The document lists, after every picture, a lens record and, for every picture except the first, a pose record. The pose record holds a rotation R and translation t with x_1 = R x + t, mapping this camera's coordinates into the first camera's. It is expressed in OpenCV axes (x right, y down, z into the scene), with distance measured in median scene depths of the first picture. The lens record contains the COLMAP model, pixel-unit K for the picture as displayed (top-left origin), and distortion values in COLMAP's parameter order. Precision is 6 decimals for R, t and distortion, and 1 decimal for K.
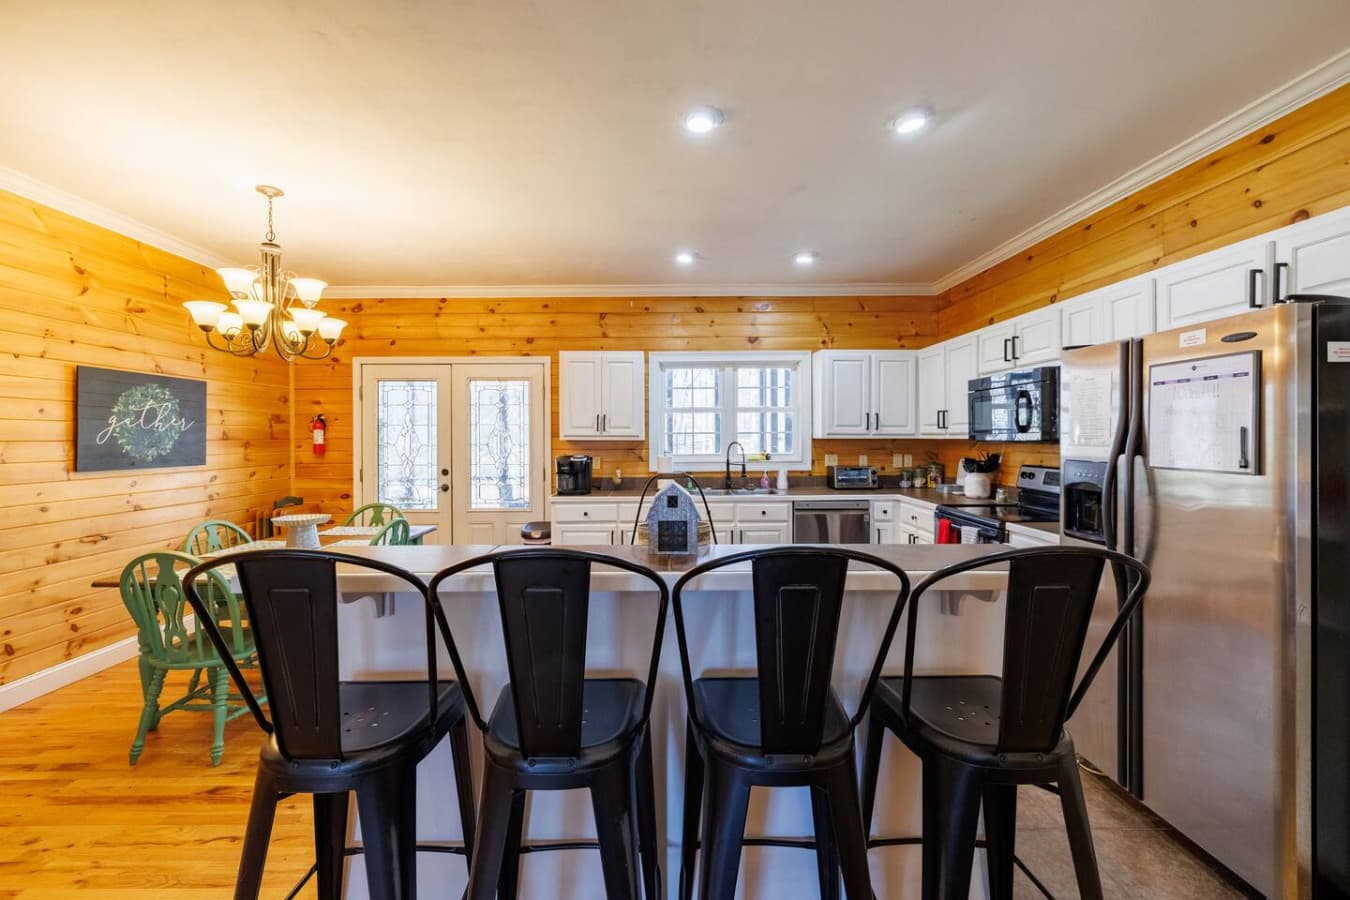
lens RADIAL K [[570.1, 0, 669.4], [0, 570.1, 442.0], [0, 0, 1]] dist [0.000624, 0.000076]
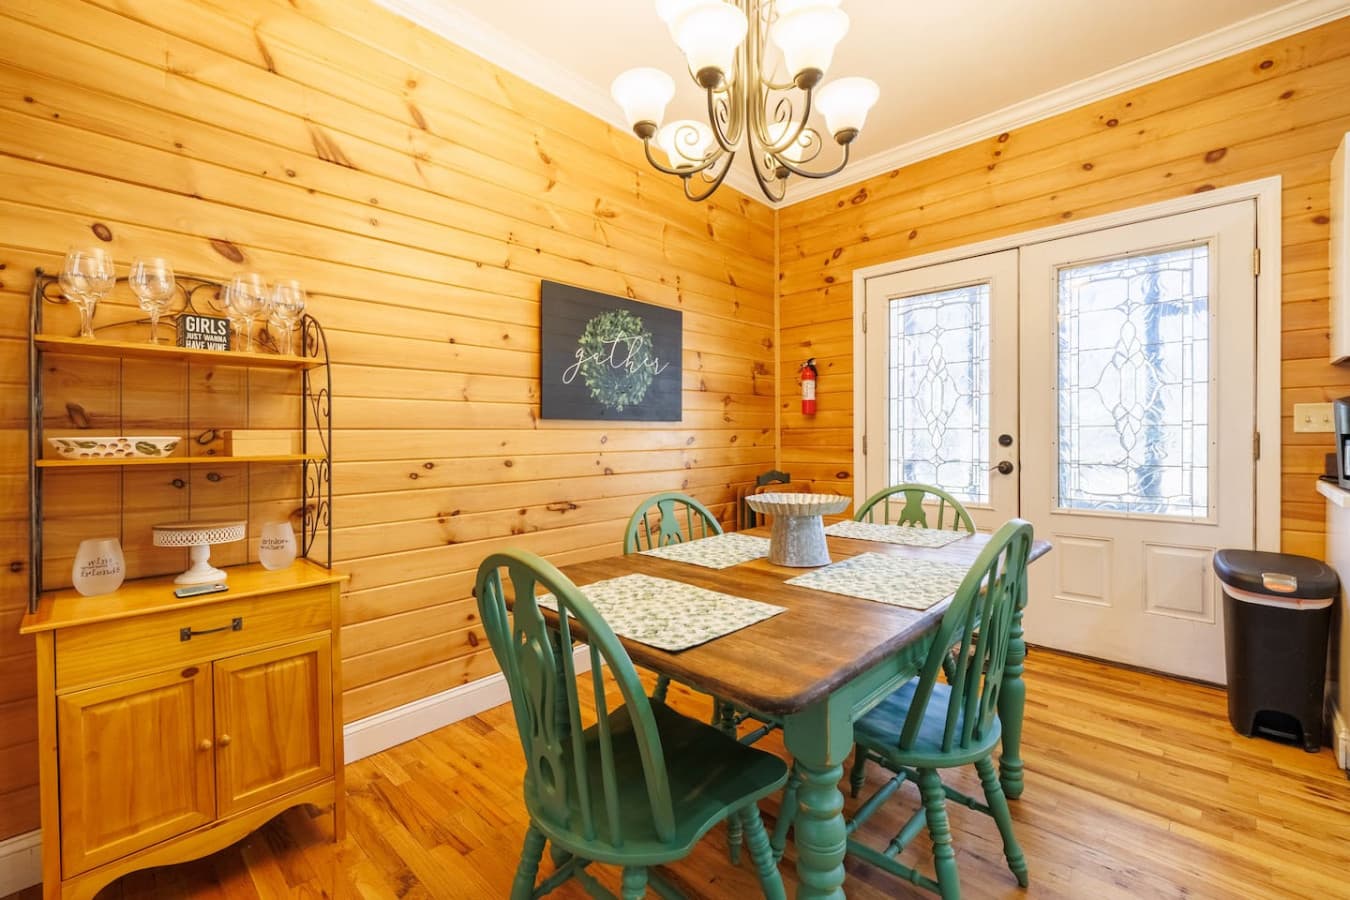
lens RADIAL K [[570.1, 0, 669.5], [0, 570.1, 442.8], [0, 0, 1]] dist [0.000624, 0.000076]
pose [[0.719014, 0.004391, -0.694981, -0.296105], [0.001559, 0.999967, 0.007931, 0.062399], [0.694994, -0.006786, 0.718984, 0.442158]]
